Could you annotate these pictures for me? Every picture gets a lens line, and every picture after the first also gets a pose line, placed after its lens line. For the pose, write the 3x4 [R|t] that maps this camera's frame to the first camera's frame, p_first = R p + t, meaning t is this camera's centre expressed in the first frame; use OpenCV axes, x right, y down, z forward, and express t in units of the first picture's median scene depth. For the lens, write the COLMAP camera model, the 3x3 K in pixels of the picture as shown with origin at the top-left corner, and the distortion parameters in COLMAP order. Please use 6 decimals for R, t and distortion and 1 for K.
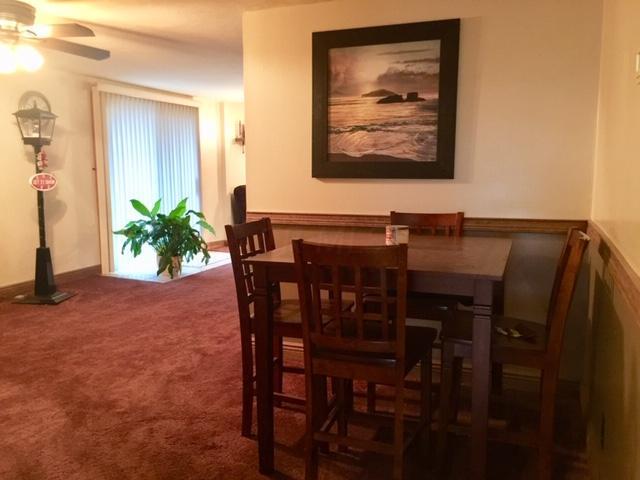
lens RADIAL K [[544.9, 0, 322.9], [0, 544.9, 238.2], [0, 0, 1]] dist [0.058275, -0.076936]
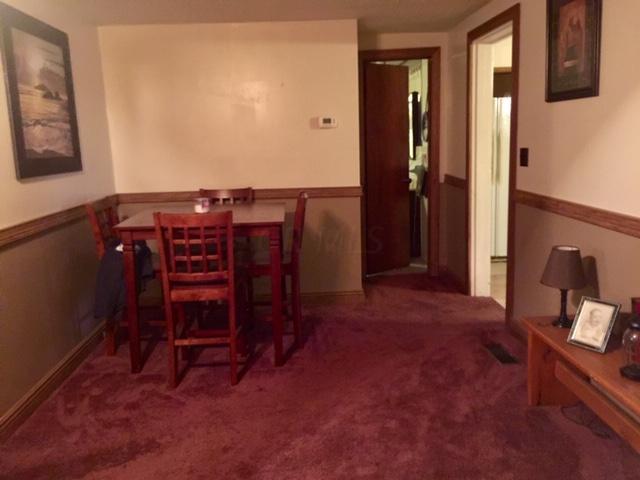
lens RADIAL K [[544.9, 0, 320.2], [0, 544.9, 239.0], [0, 0, 1]] dist [0.058275, -0.076936]
pose [[-0.402874, -0.153119, 0.902356, -1.014430], [0.138957, 0.964245, 0.225661, -0.155515], [-0.904645, 0.216302, -0.367193, 0.960856]]
